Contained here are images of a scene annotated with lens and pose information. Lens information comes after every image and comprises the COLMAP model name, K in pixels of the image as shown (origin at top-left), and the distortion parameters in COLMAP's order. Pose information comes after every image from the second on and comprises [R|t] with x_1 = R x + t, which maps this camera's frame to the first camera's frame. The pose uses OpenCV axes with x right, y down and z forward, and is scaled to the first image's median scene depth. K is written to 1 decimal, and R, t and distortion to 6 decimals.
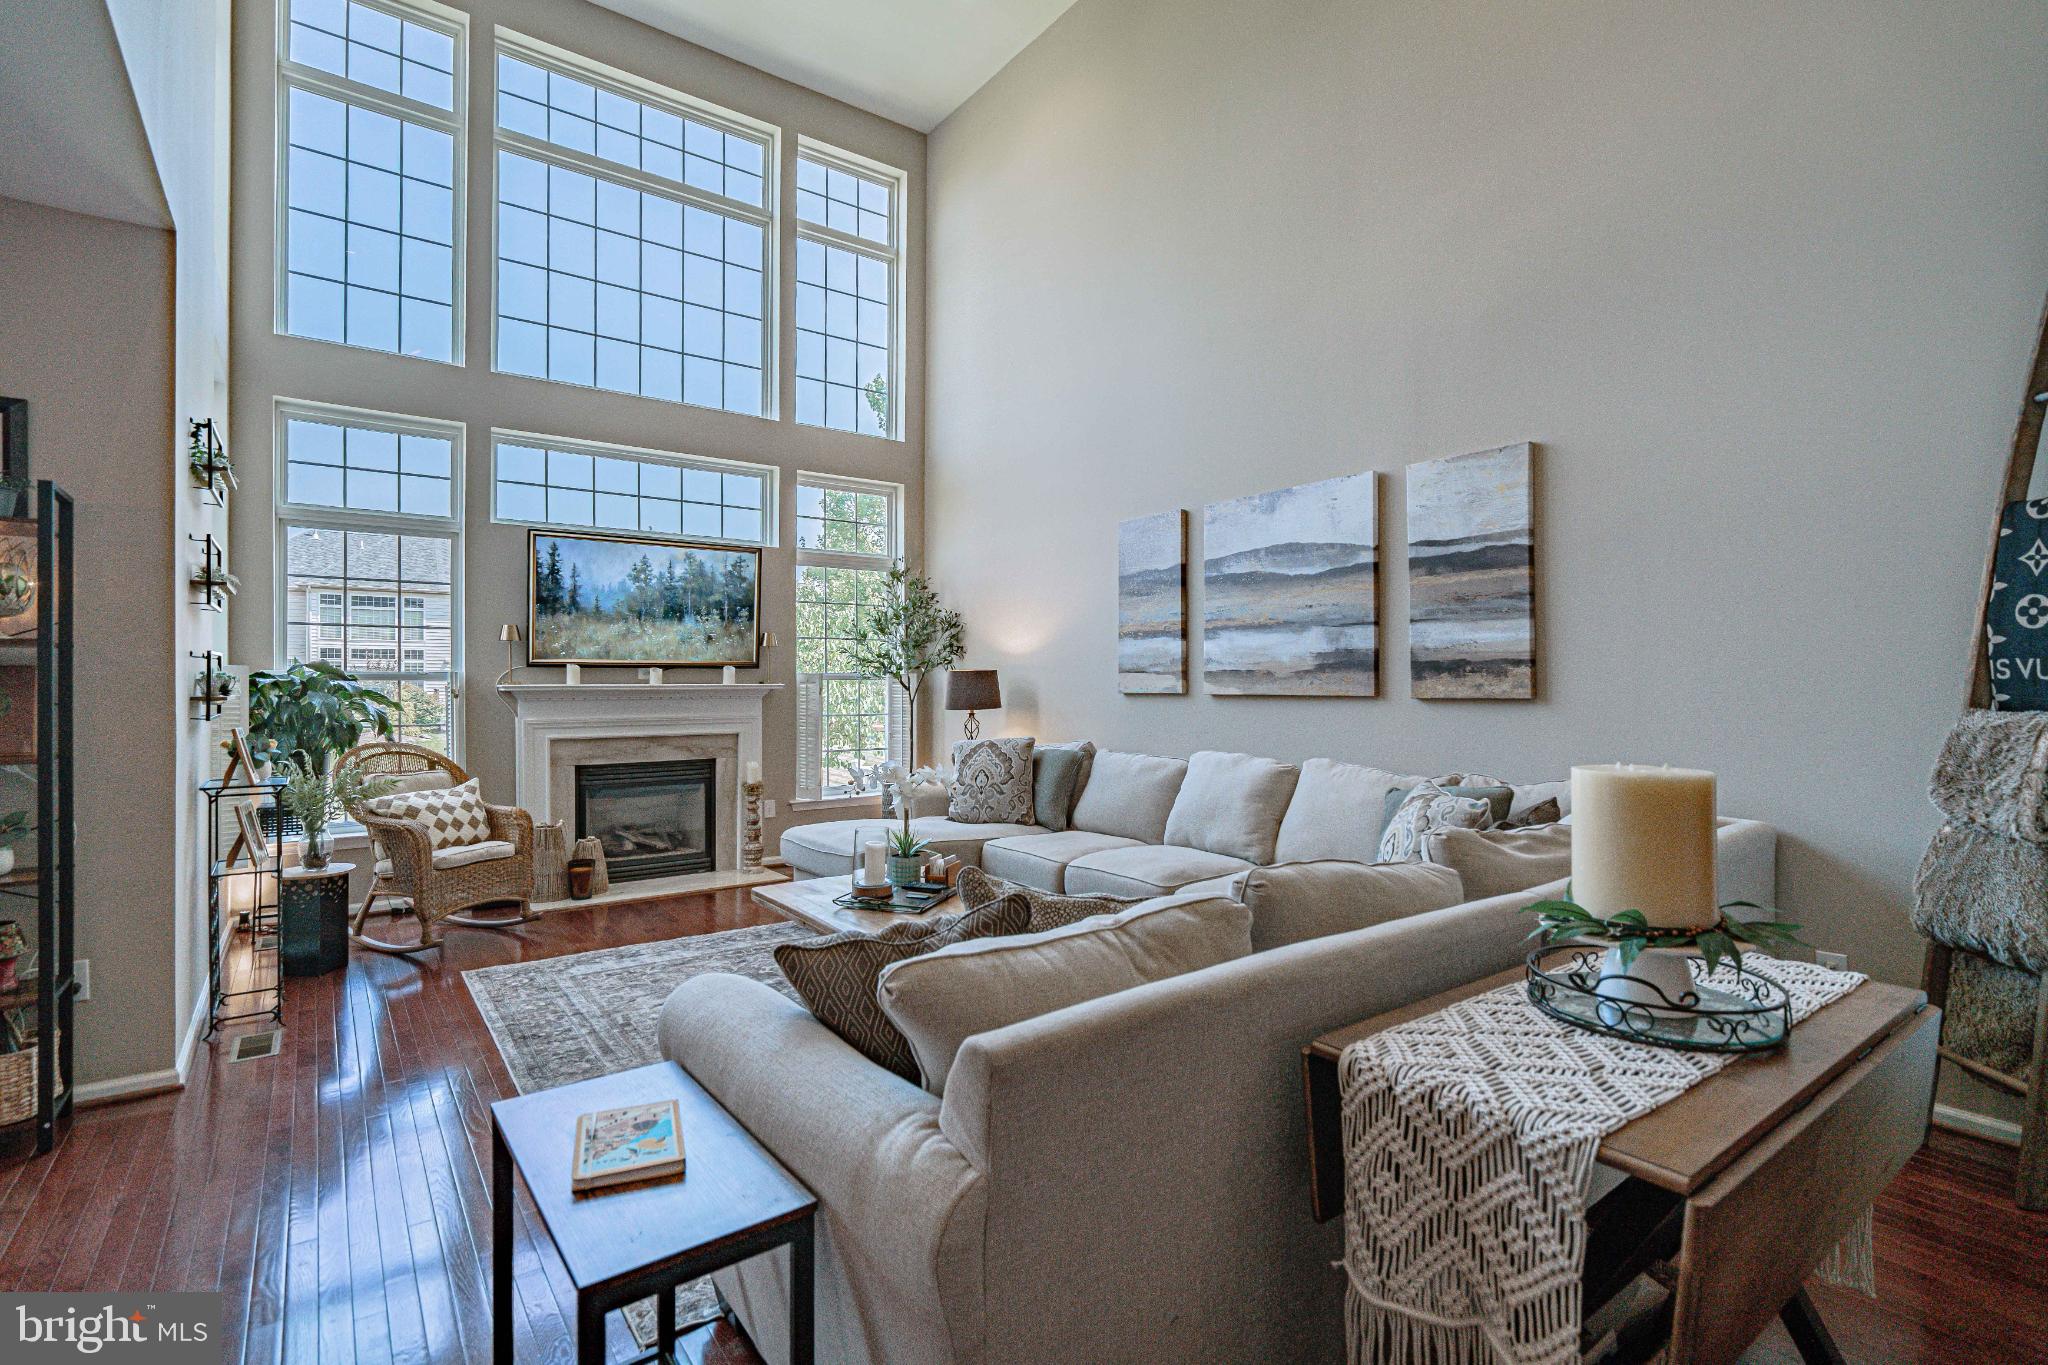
lens RADIAL K [[942.1, 0, 1028.7], [0, 942.1, 679.9], [0, 0, 1]] dist [-0.001295, 0.000677]
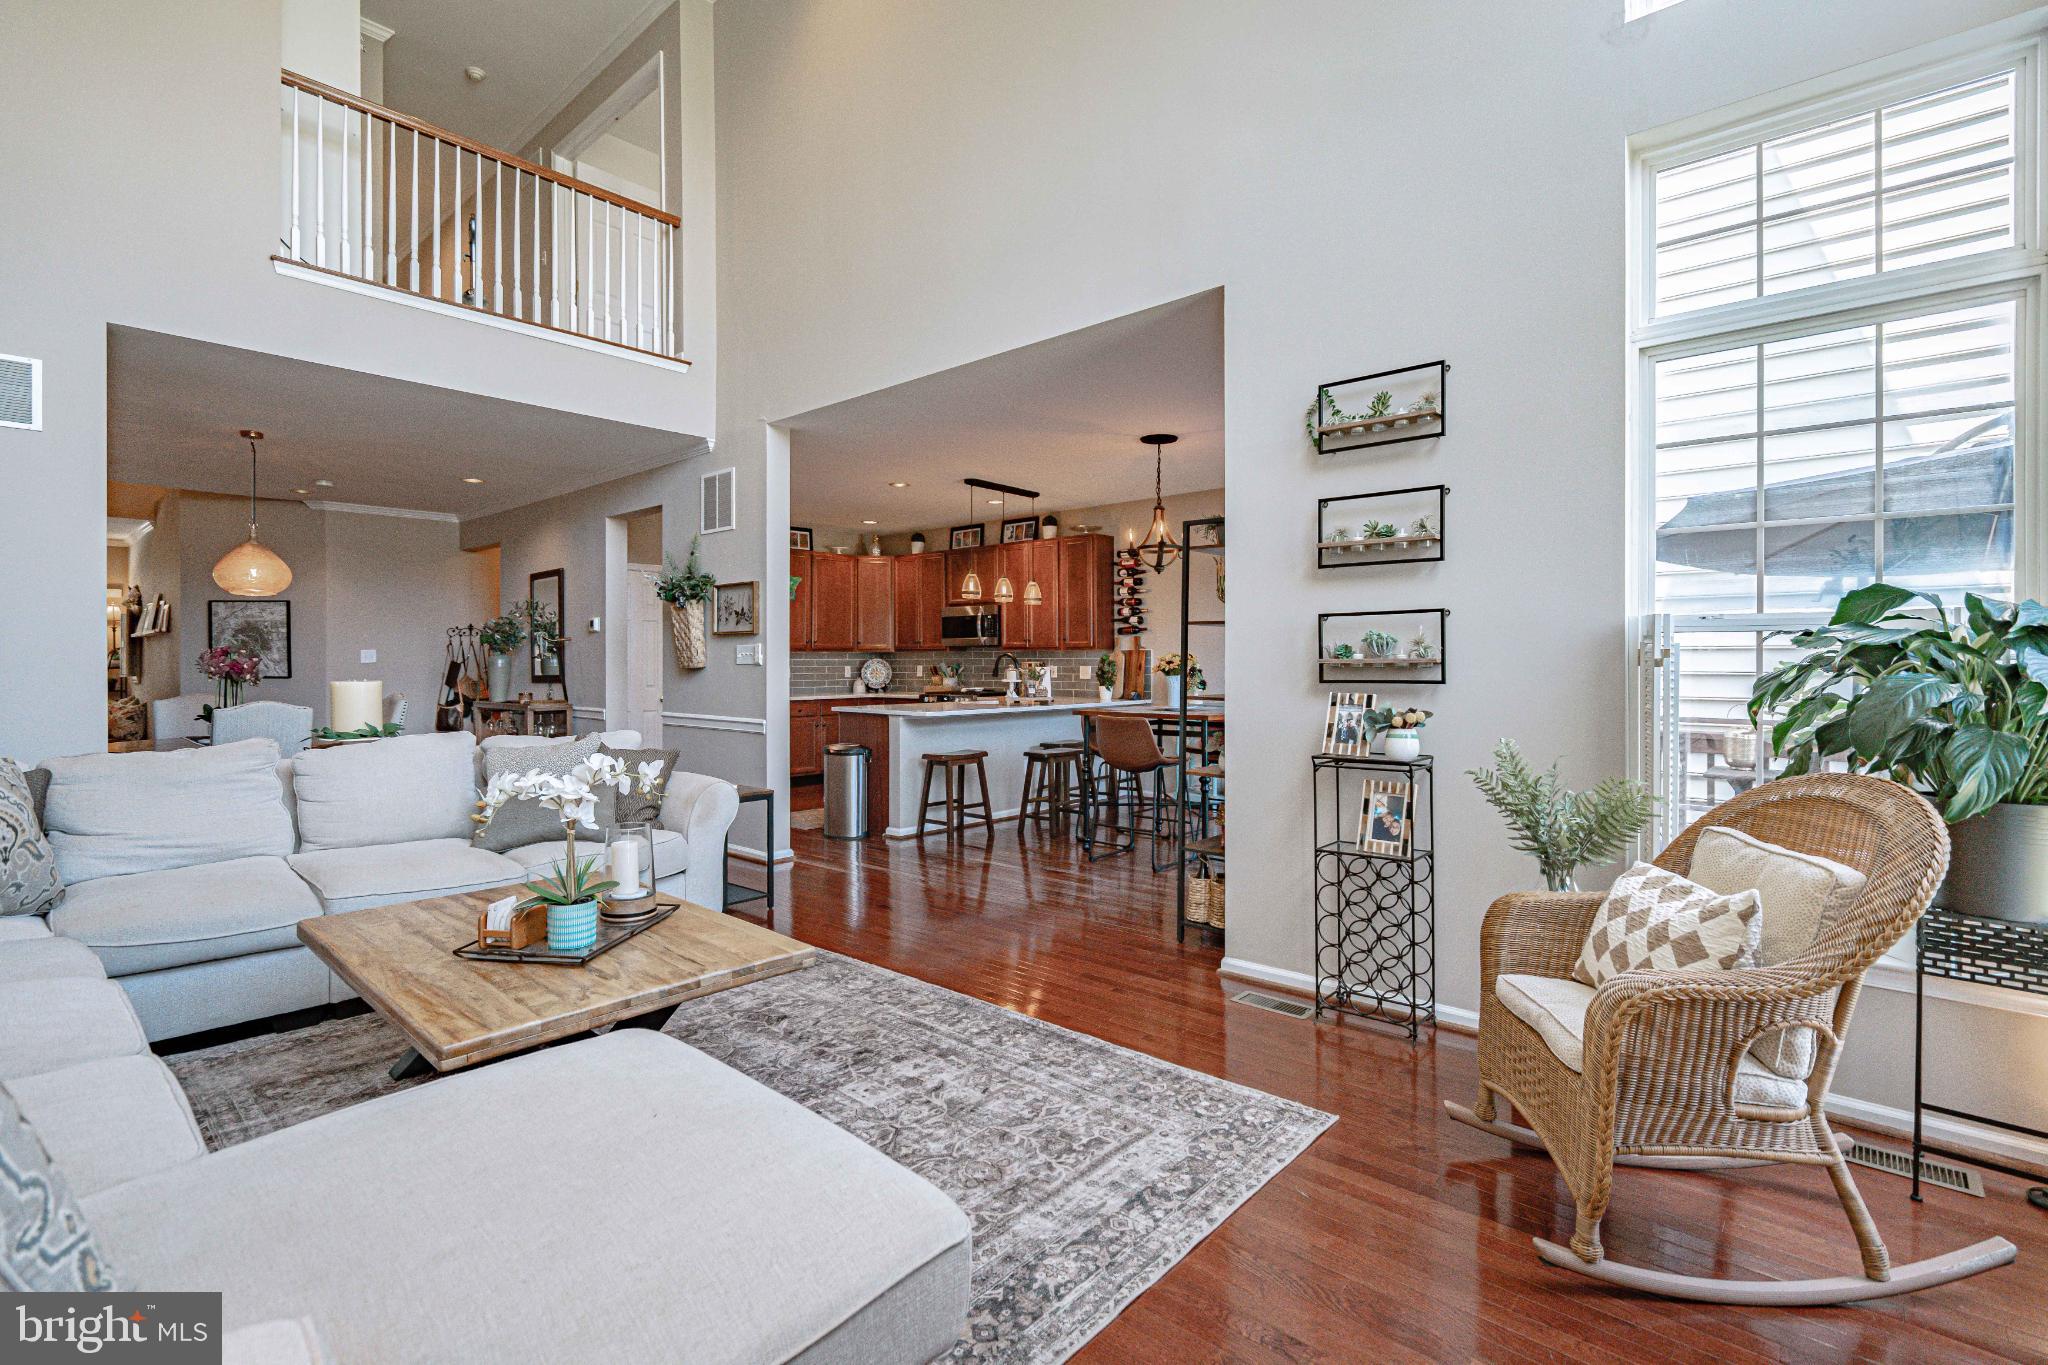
lens RADIAL K [[942.1, 0, 1012.3], [0, 942.1, 666.5], [0, 0, 1]] dist [-0.001295, 0.000677]
pose [[-0.980696, -0.000718, -0.195537, -0.260344], [-0.000425, 0.999999, -0.001544, 0.019203], [0.195538, -0.001431, -0.980695, 1.463445]]
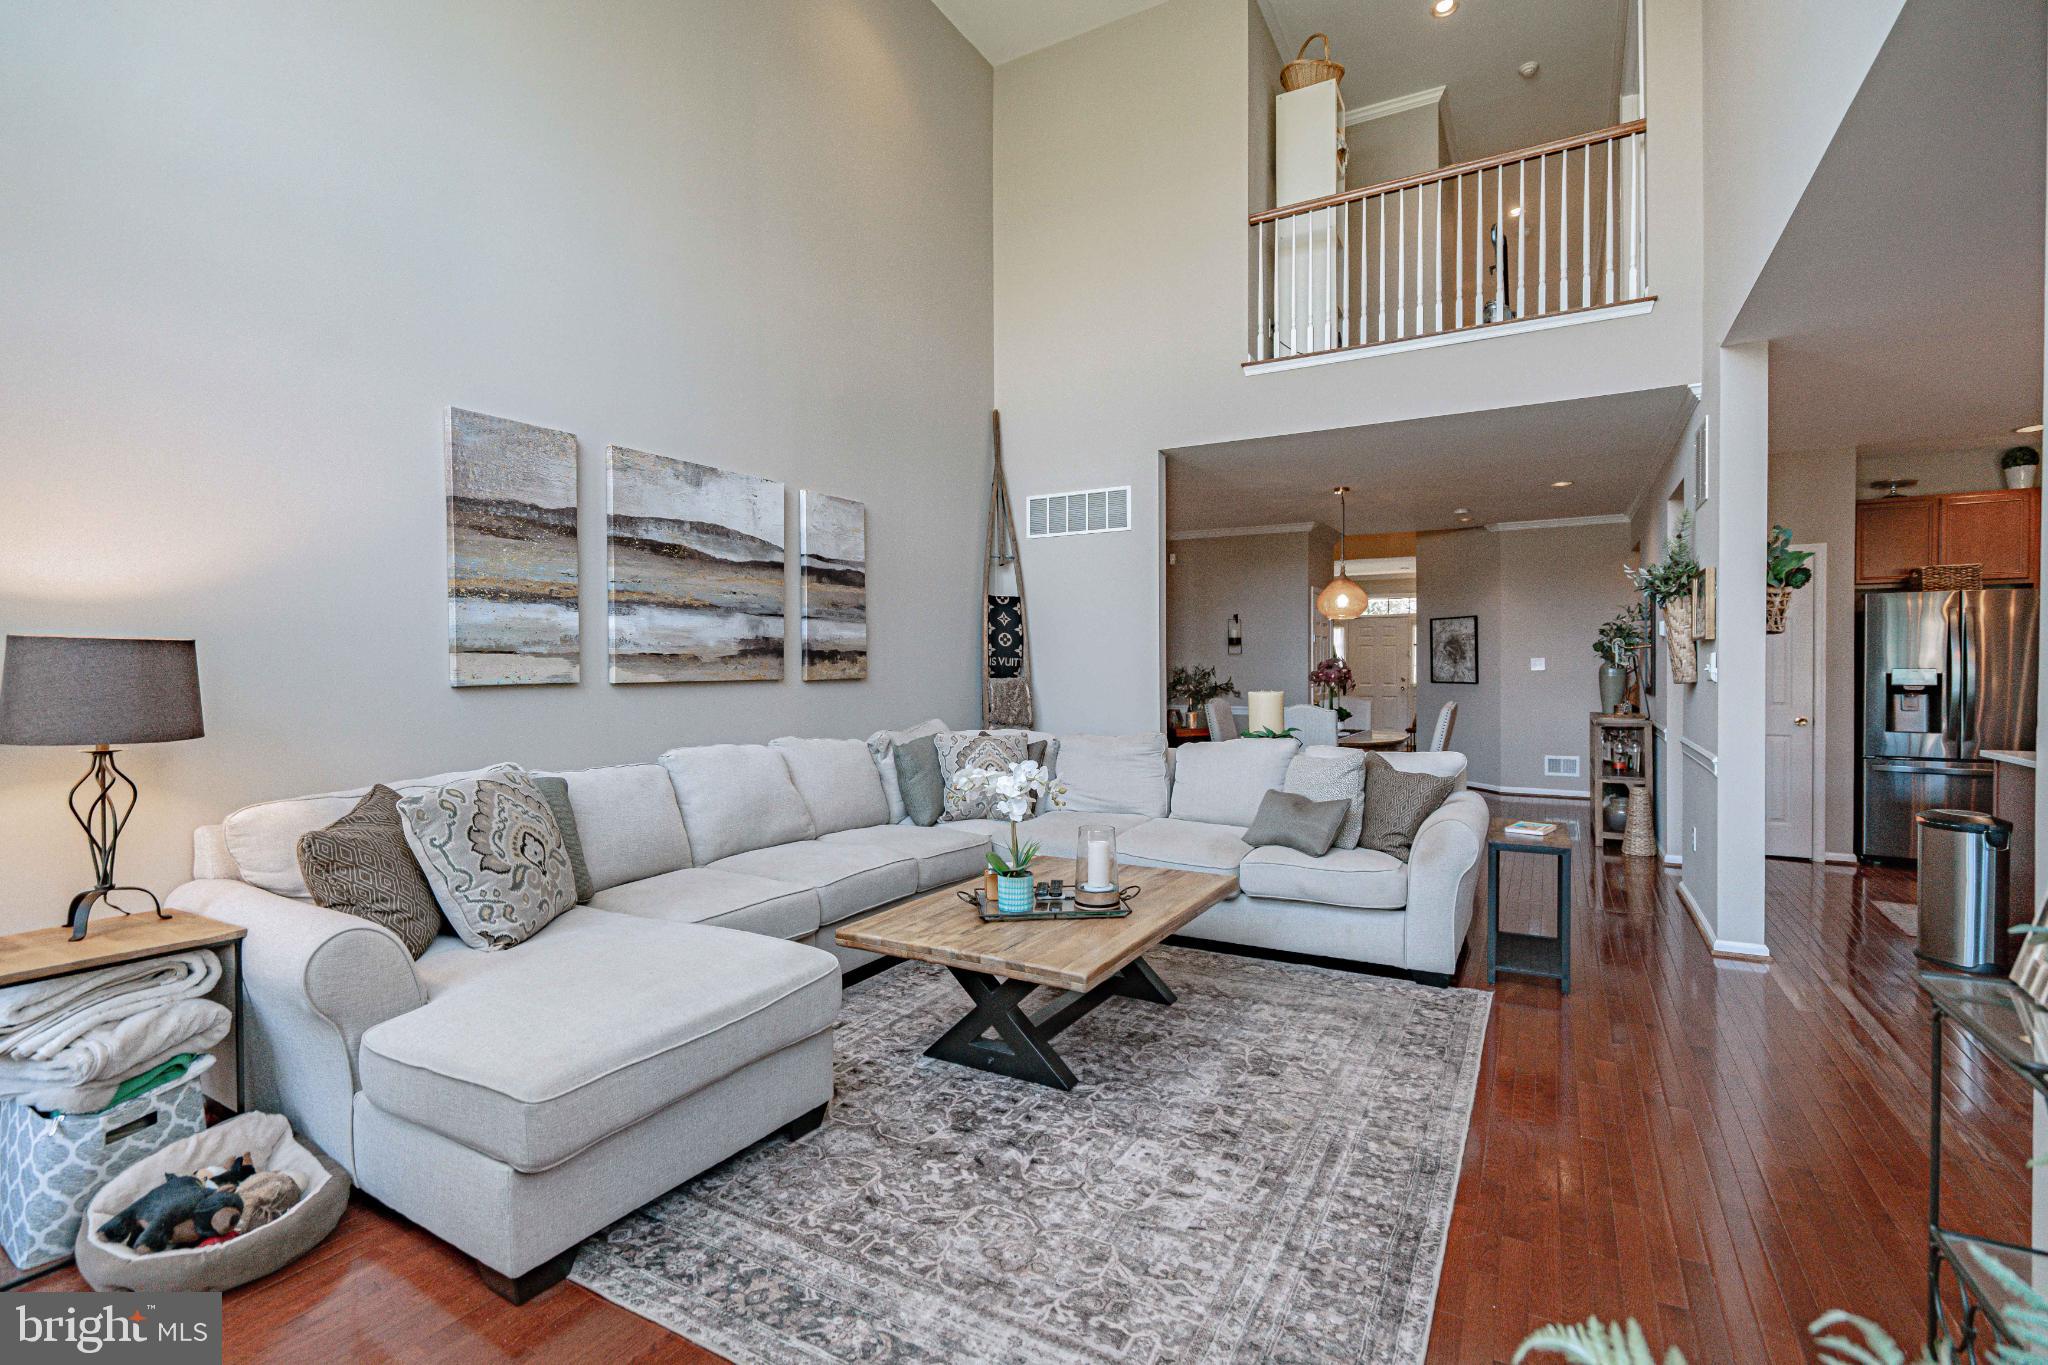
lens RADIAL K [[942.1, 0, 1018.4], [0, 942.1, 687.3], [0, 0, 1]] dist [-0.001295, 0.000677]
pose [[-0.398329, -0.021923, 0.916981, -0.770027], [-0.002174, 0.999734, 0.022957, 0.000091], [-0.917240, 0.007151, -0.398271, 1.139291]]
